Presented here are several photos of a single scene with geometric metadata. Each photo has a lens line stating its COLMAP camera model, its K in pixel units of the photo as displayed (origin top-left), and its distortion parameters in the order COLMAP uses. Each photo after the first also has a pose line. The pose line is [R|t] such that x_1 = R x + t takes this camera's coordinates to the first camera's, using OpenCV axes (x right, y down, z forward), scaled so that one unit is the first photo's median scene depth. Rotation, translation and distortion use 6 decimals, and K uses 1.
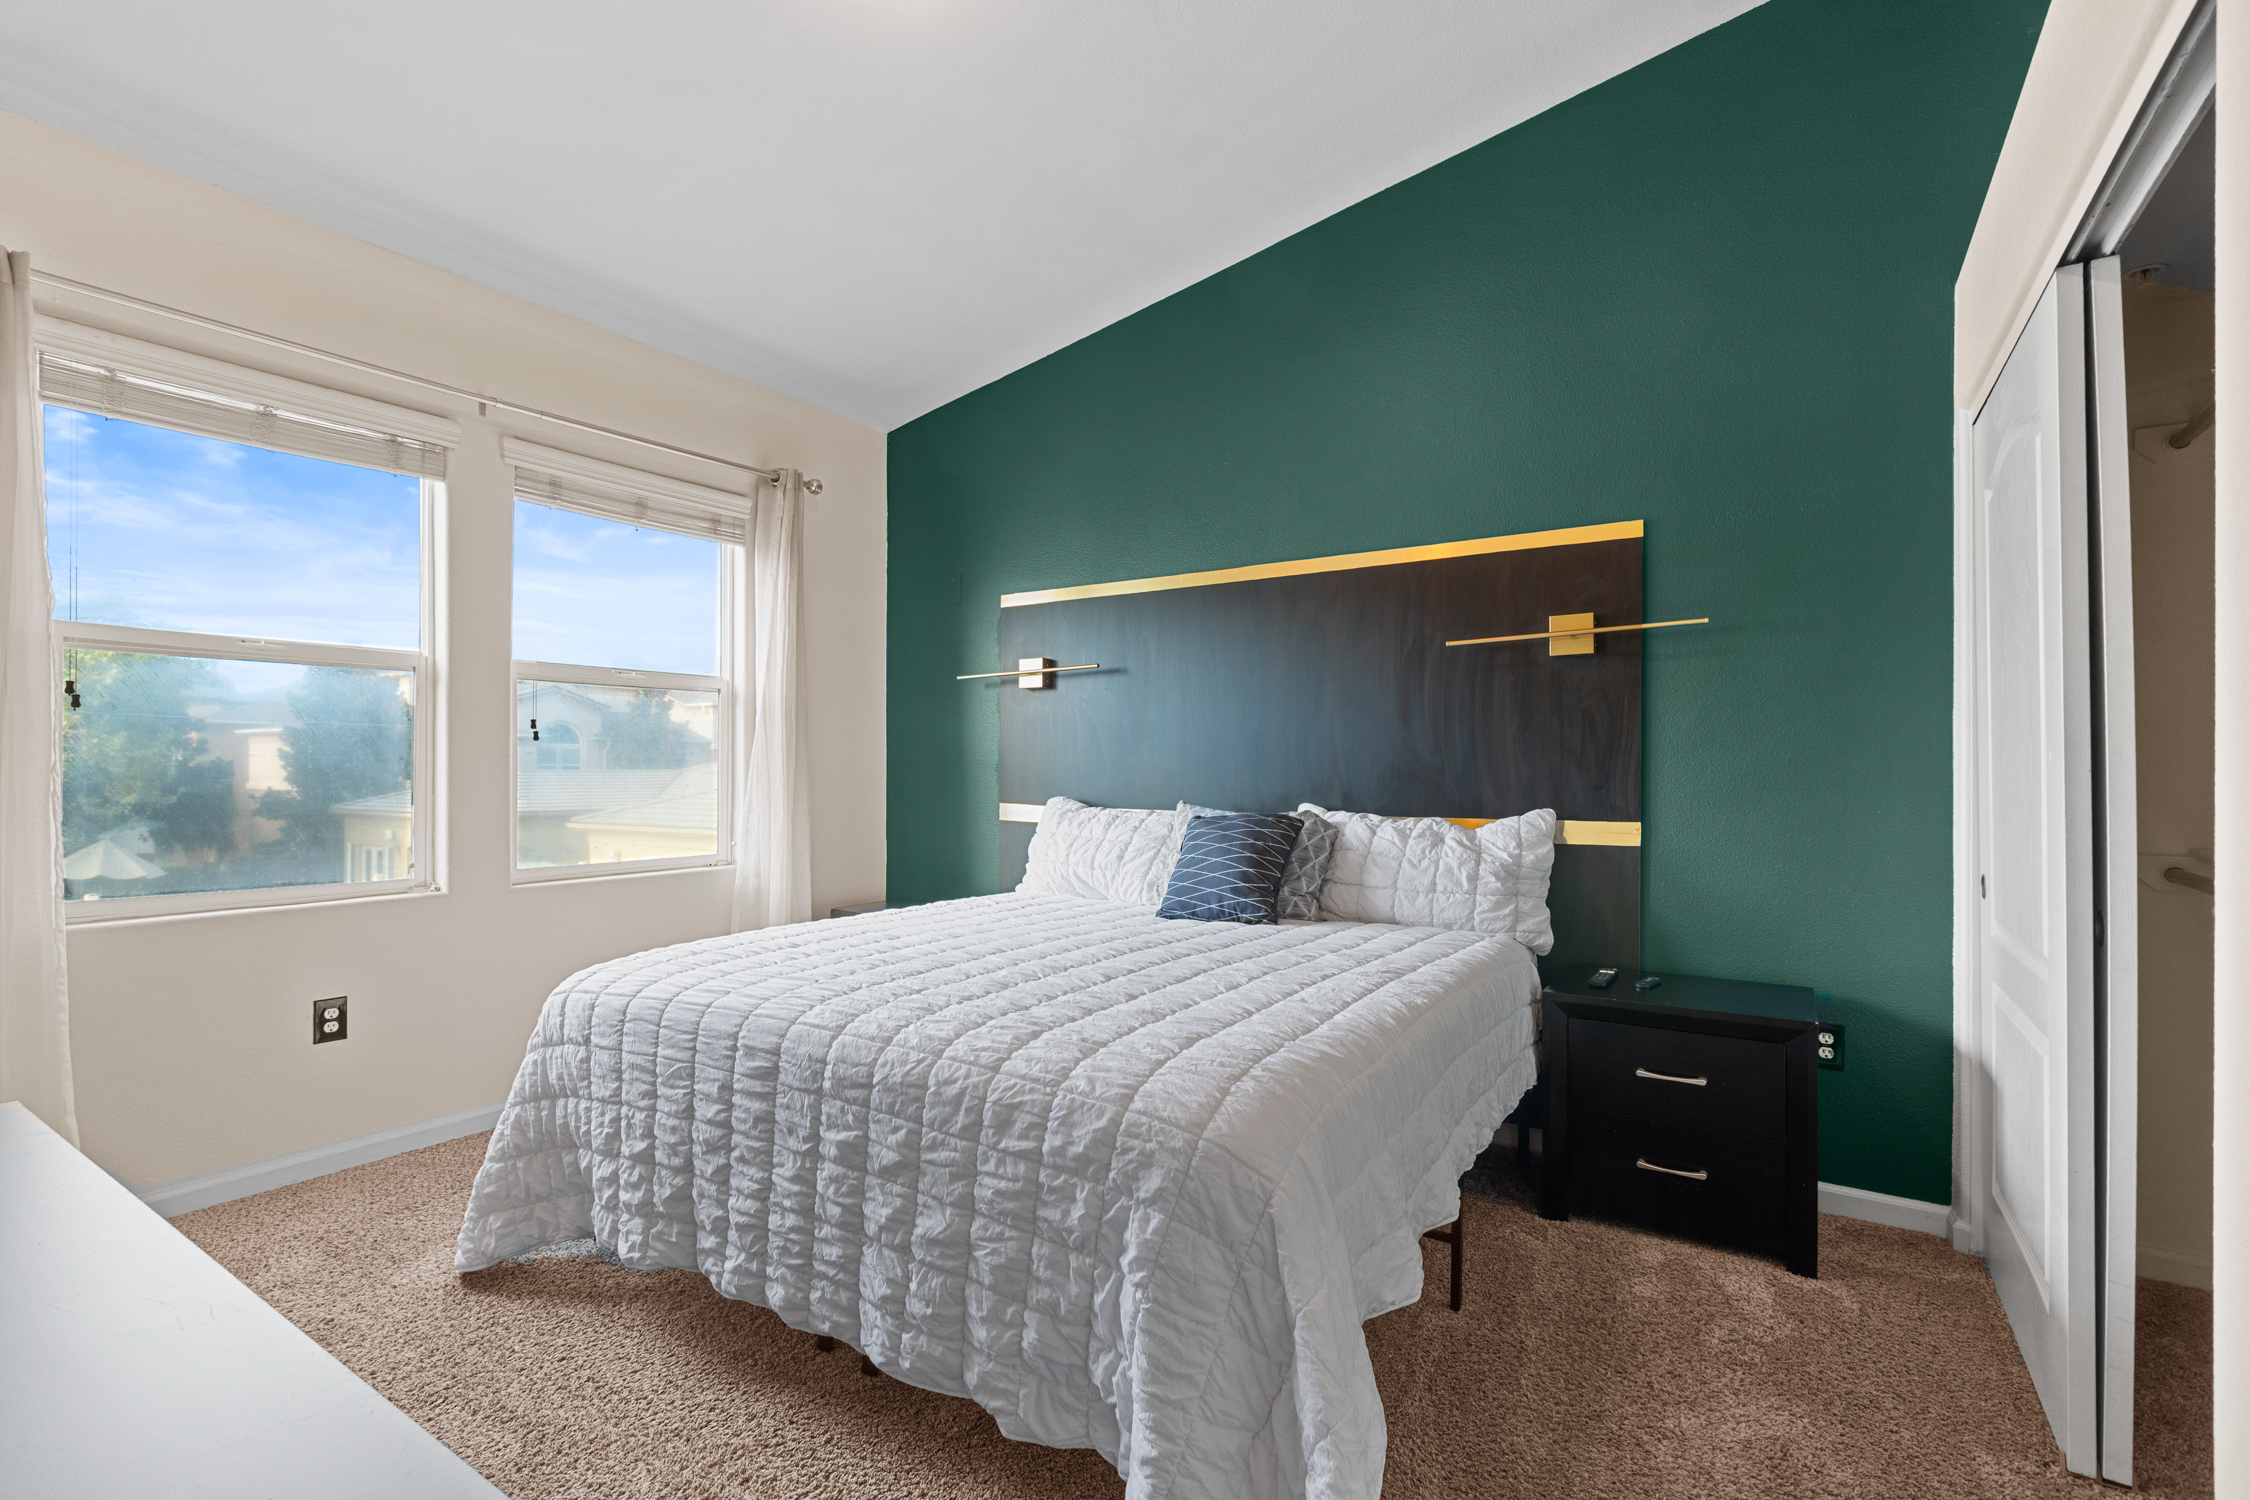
lens RADIAL K [[1014.3, 0, 1124.0], [0, 1014.3, 757.8], [0, 0, 1]] dist [0.001741, 0.000451]
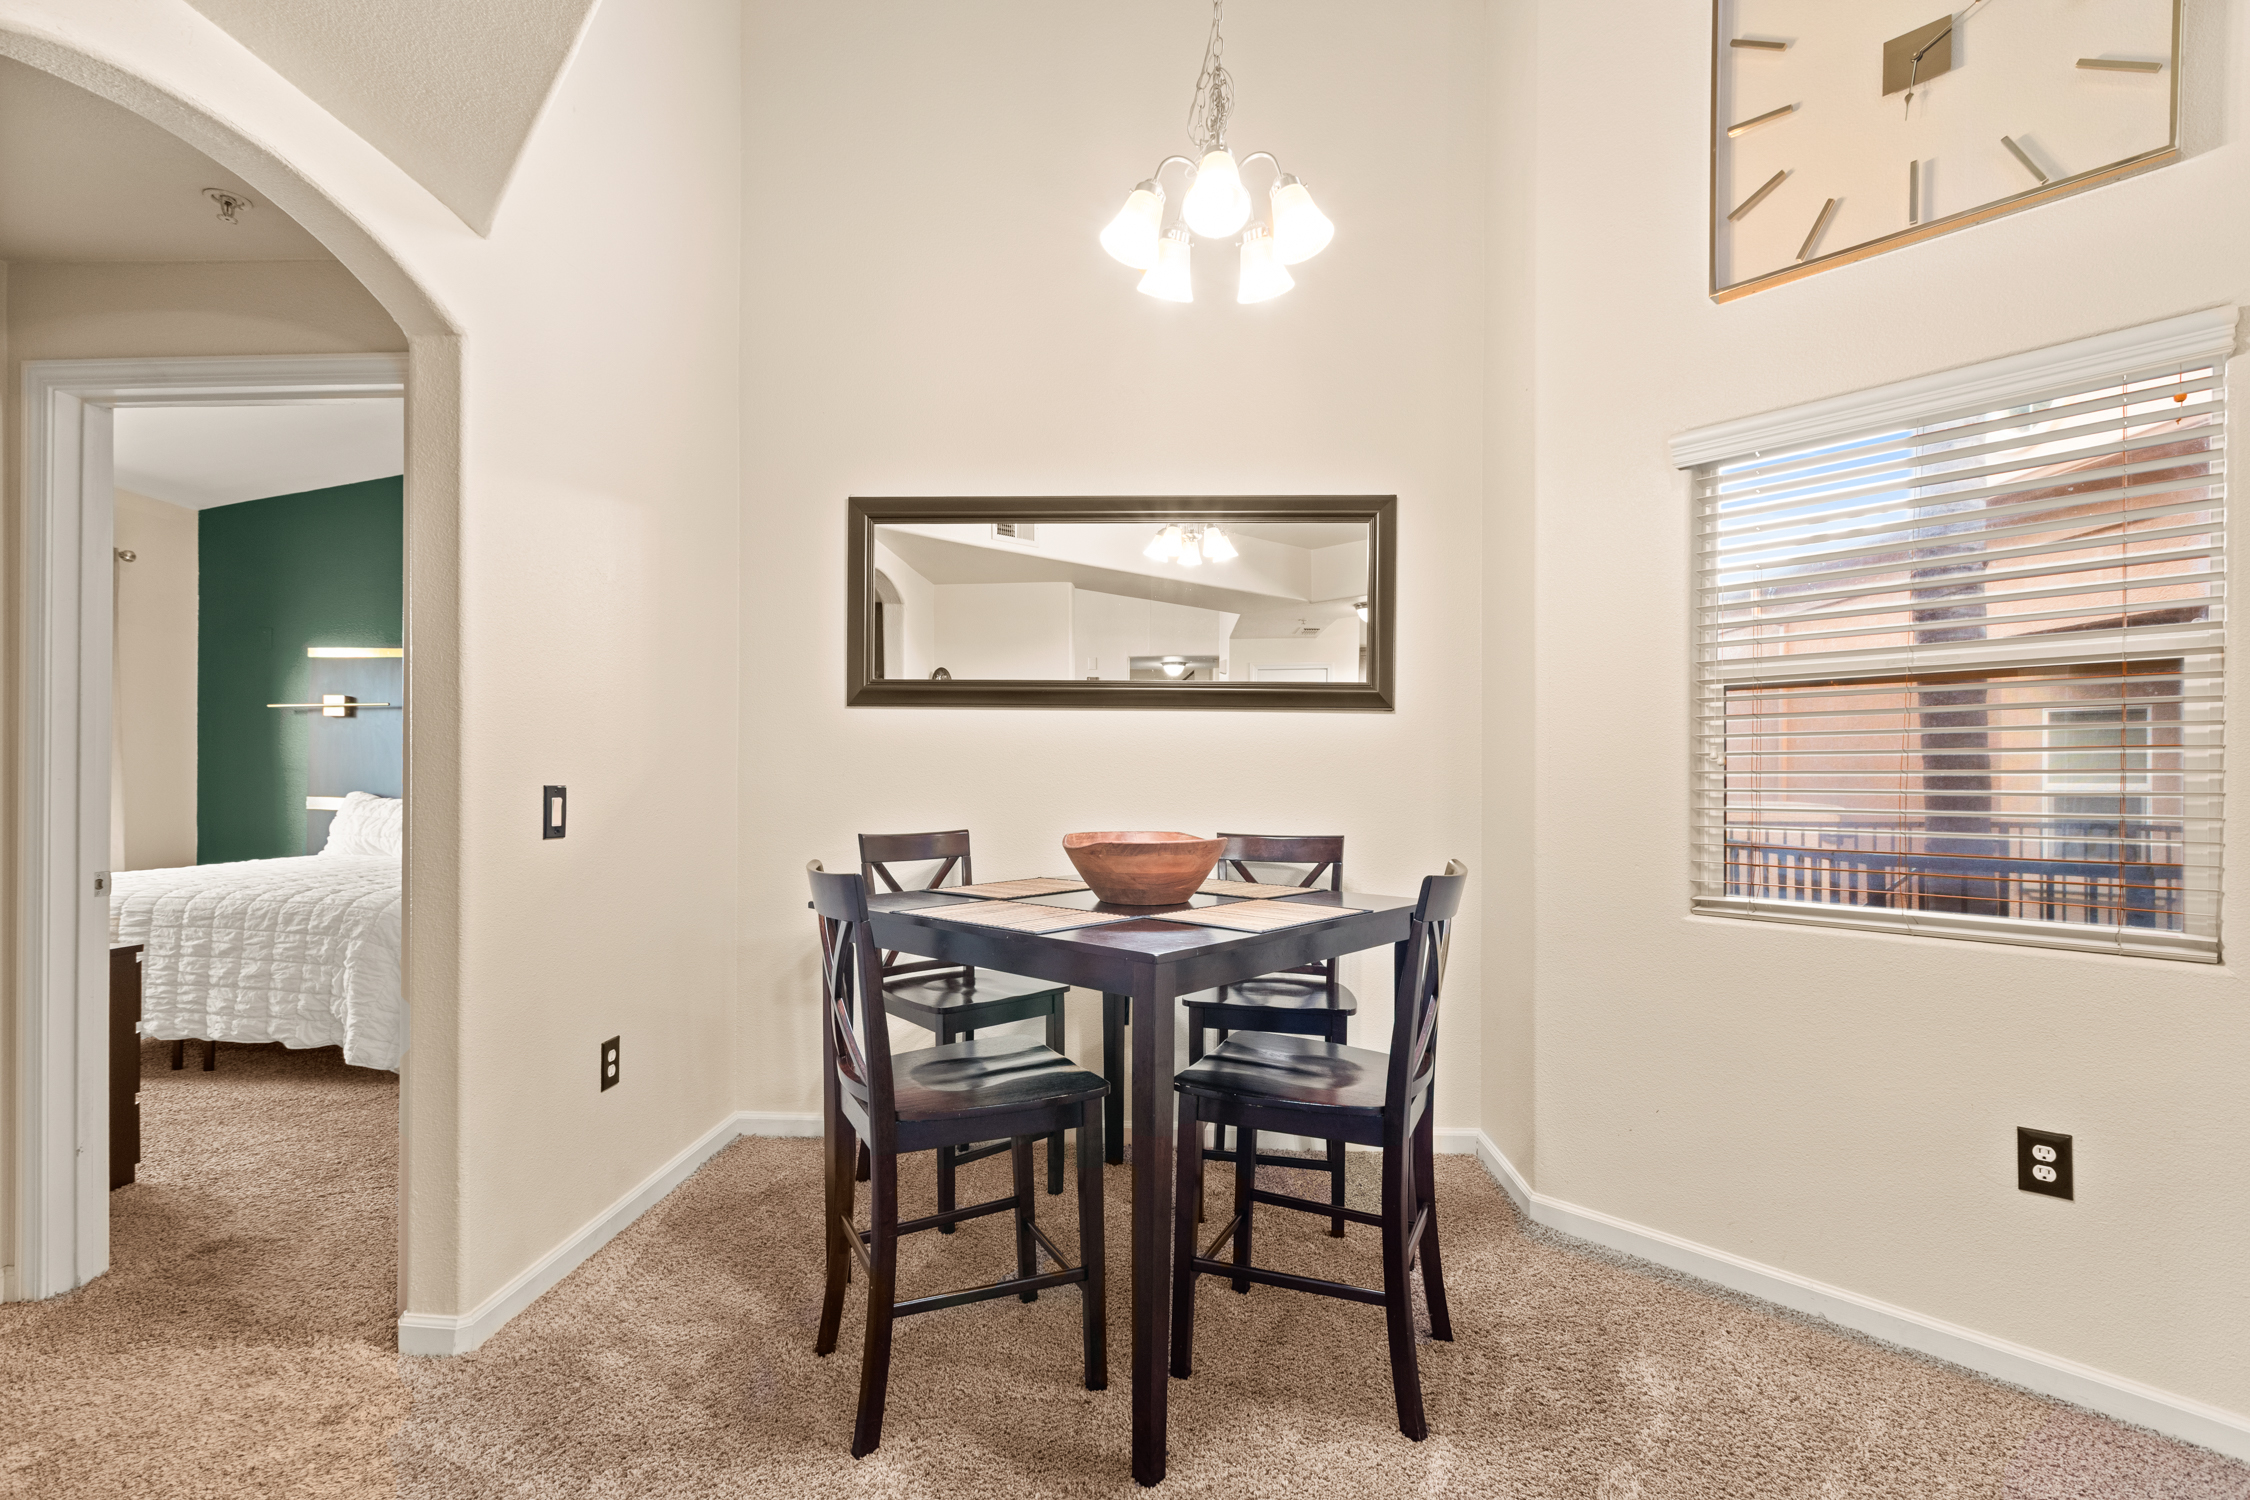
lens RADIAL K [[1014.3, 0, 1103.7], [0, 1014.3, 779.7], [0, 0, 1]] dist [0.001741, 0.000451]
pose [[0.867431, 0.002971, 0.497549, 0.328069], [-0.010353, 0.999873, 0.012079, -0.019219], [-0.497450, -0.015629, 0.867352, -1.867675]]
